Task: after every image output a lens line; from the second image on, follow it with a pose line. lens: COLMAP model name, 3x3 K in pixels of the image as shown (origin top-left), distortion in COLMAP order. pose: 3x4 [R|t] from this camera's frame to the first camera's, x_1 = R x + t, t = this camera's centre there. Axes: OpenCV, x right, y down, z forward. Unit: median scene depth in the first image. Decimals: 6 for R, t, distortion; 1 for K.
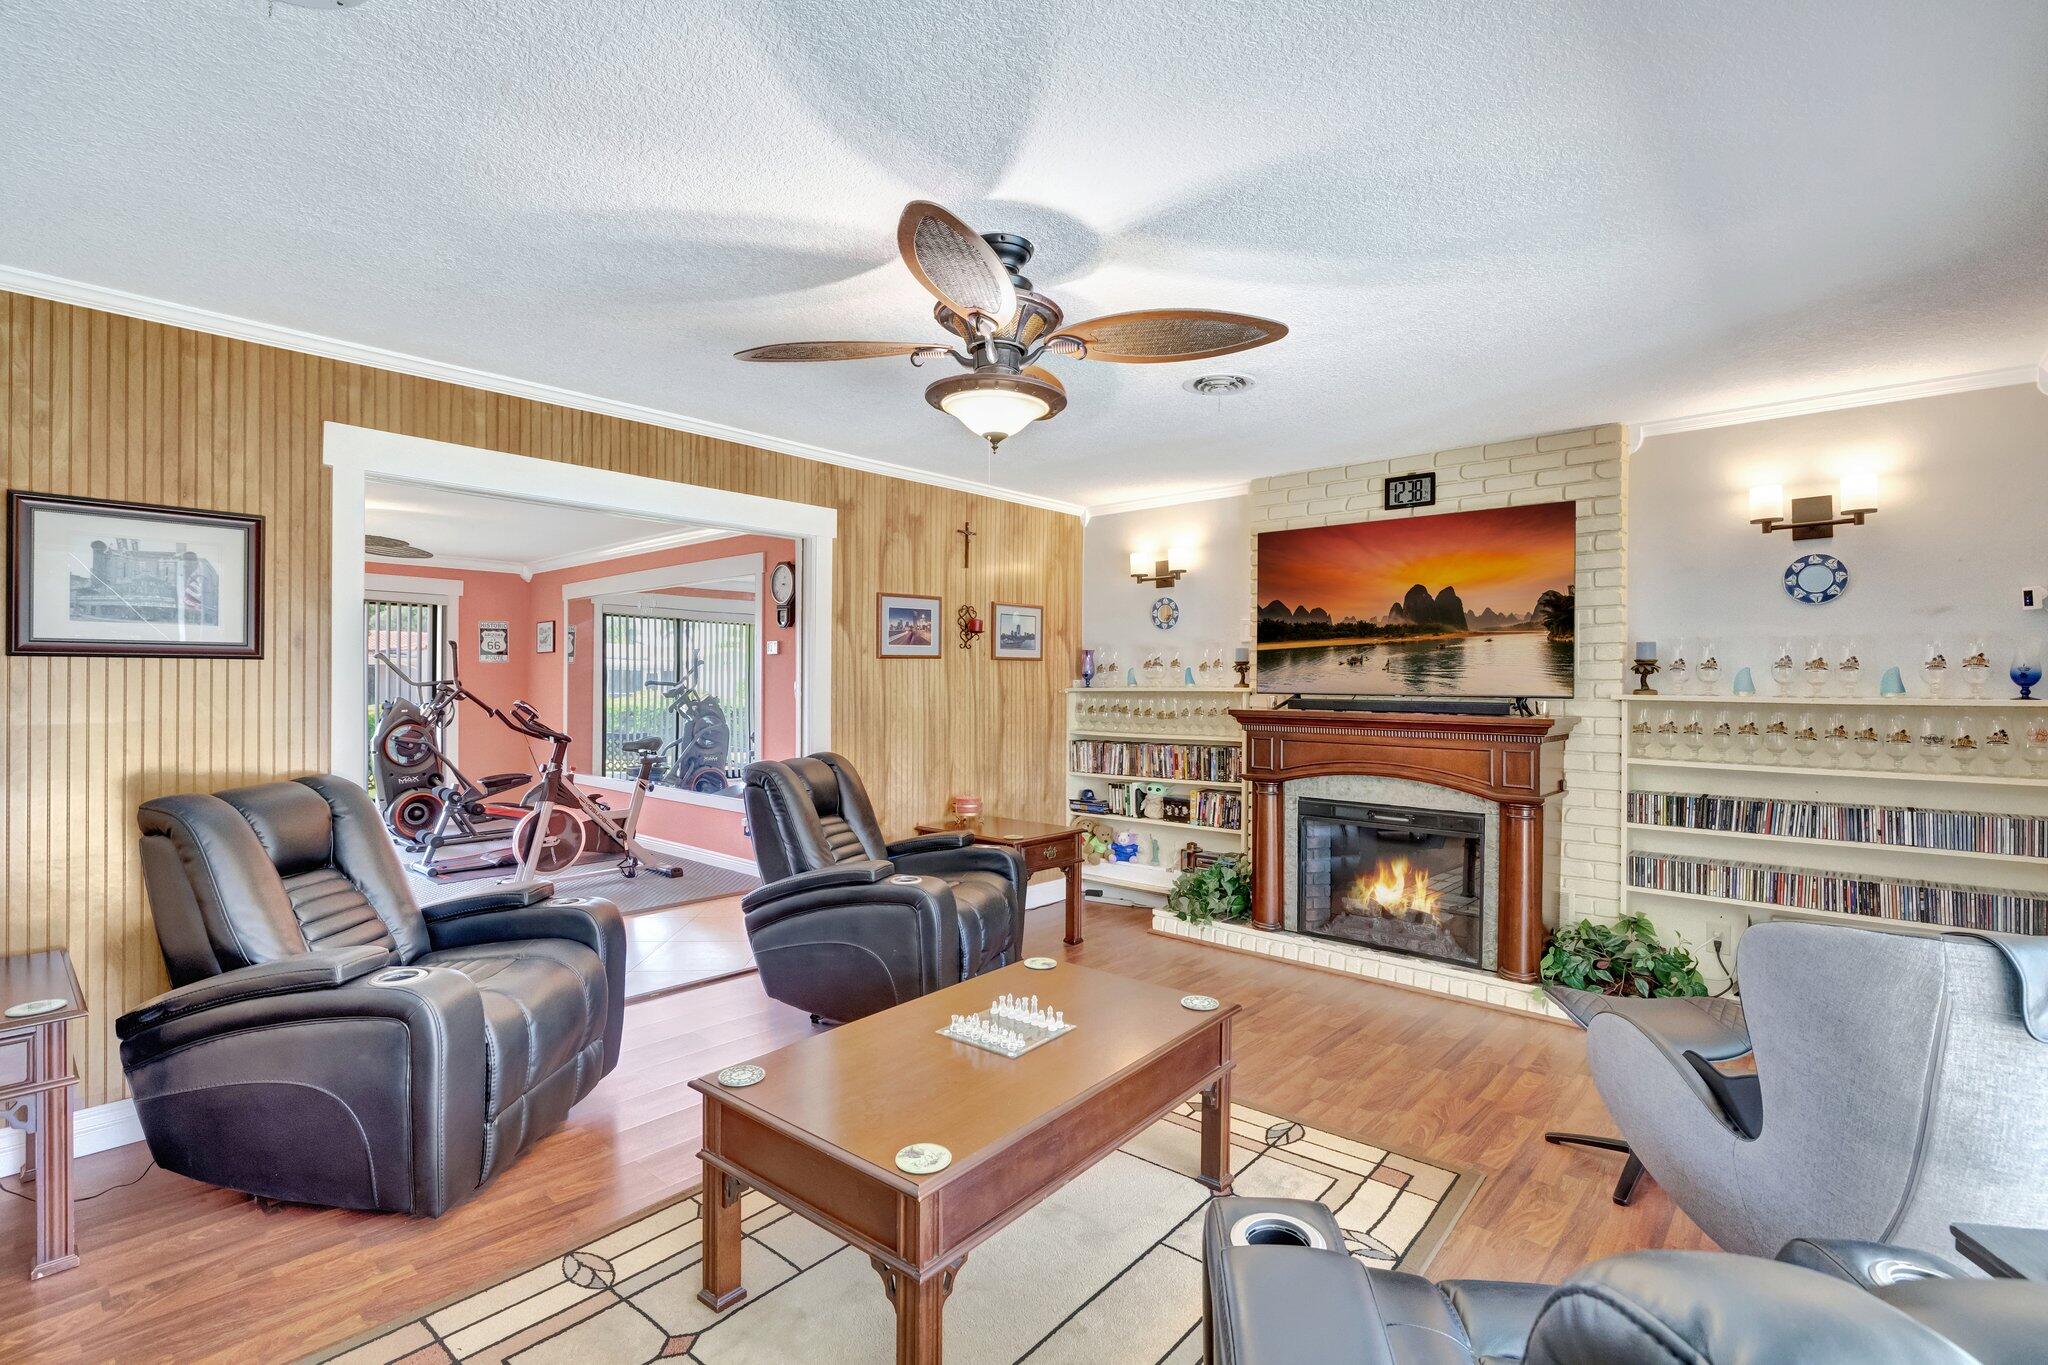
lens RADIAL K [[932.0, 0, 1014.7], [0, 932.0, 680.1], [0, 0, 1]] dist [-0.012294, -0.000271]
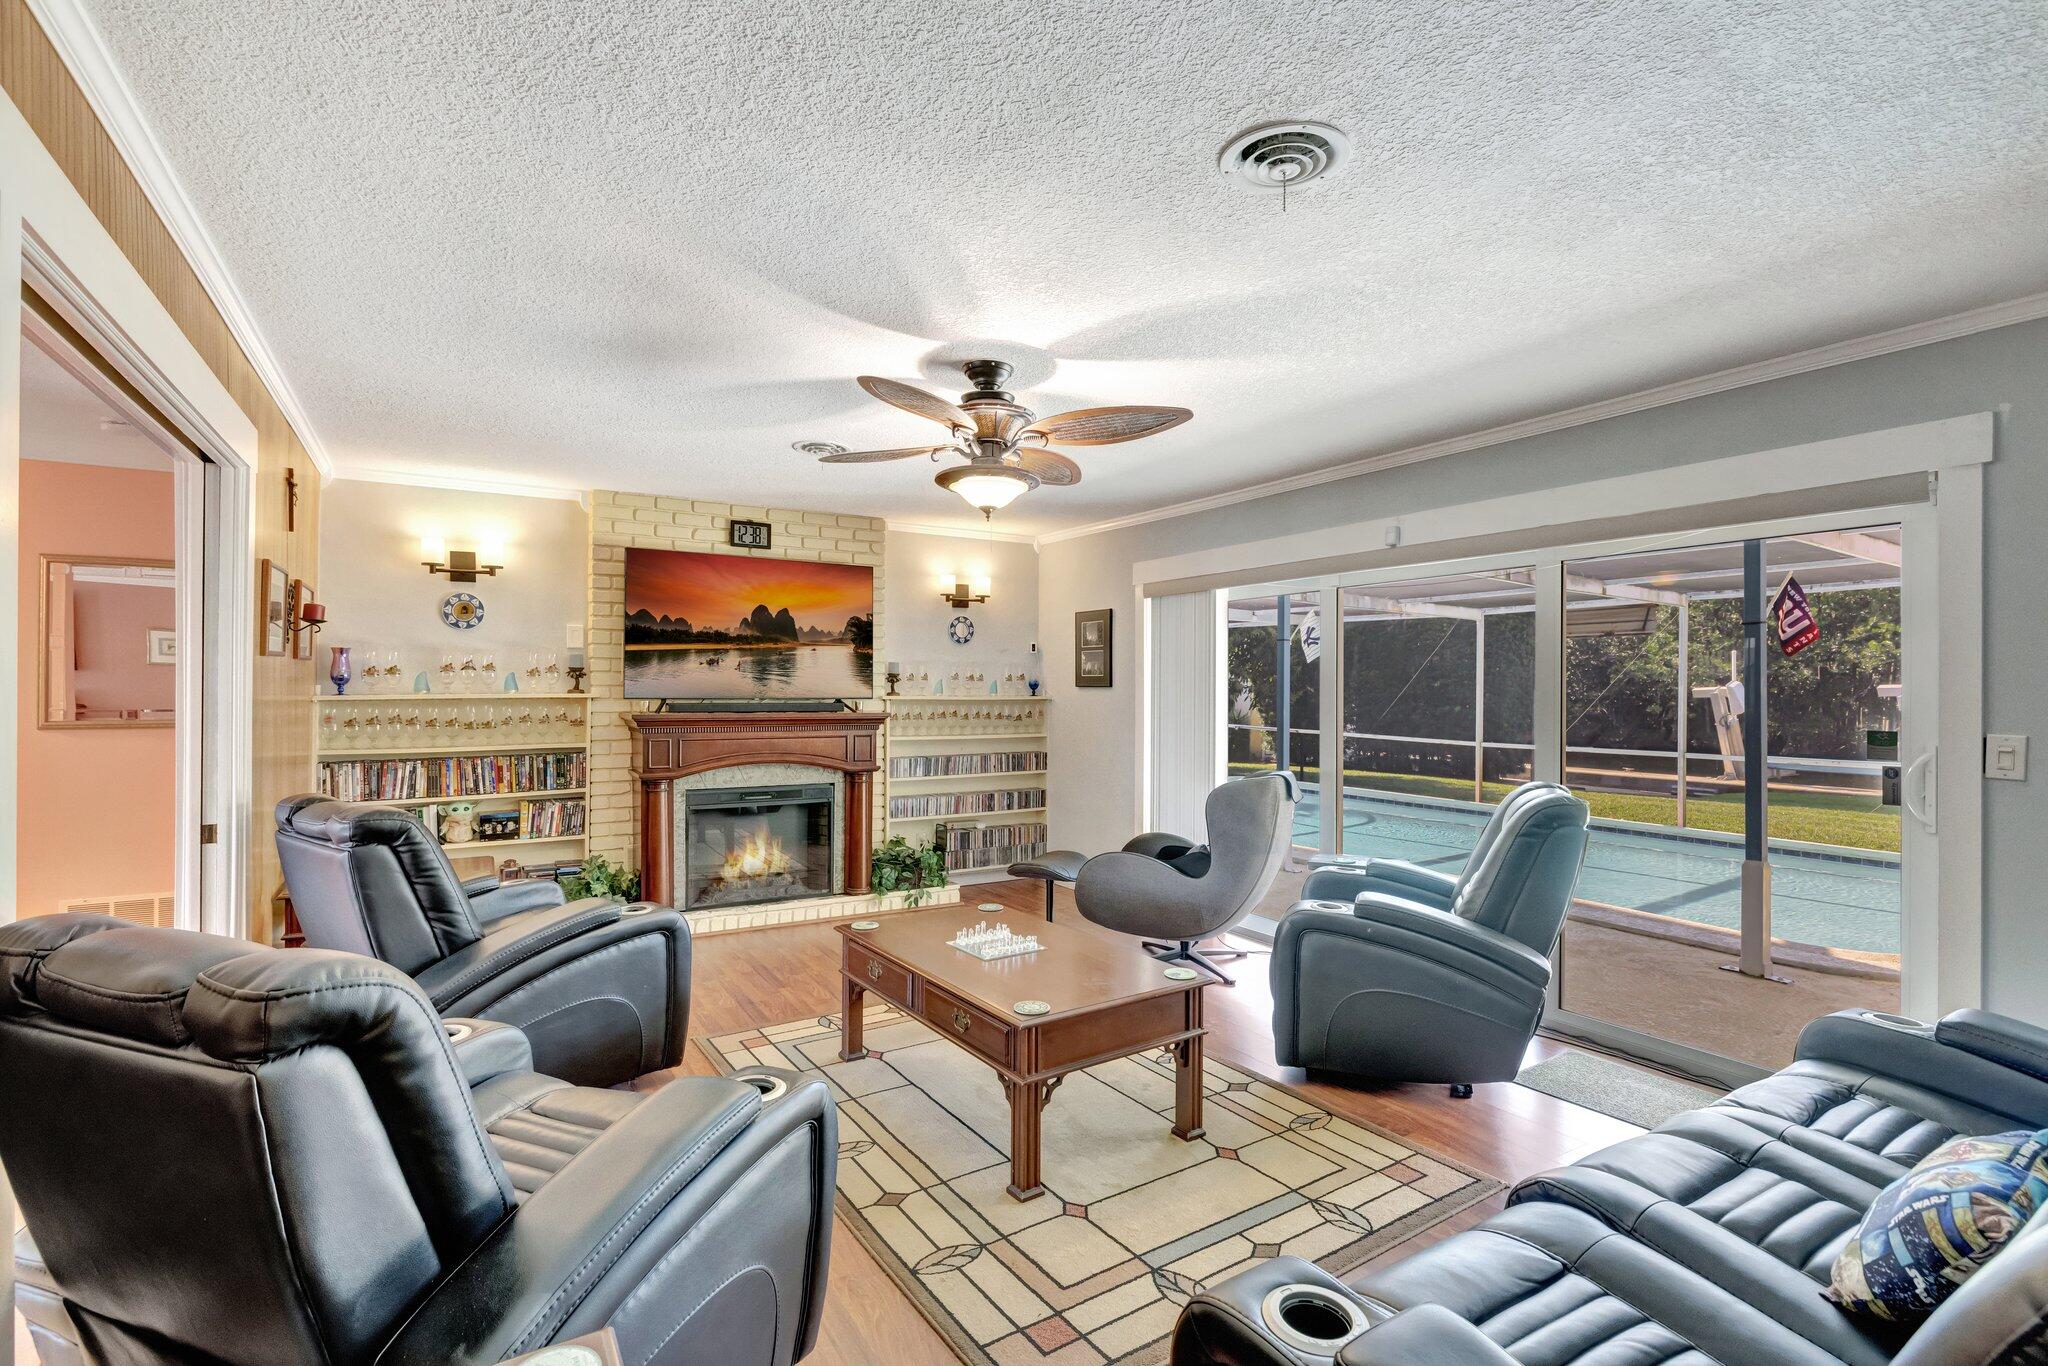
lens RADIAL K [[932.0, 0, 1027.9], [0, 932.0, 694.1], [0, 0, 1]] dist [-0.012294, -0.000271]
pose [[0.284873, -0.010693, 0.958506, -0.654220], [-0.004789, 0.999909, 0.012578, -0.006961], [-0.958553, -0.008174, 0.284796, 0.283123]]
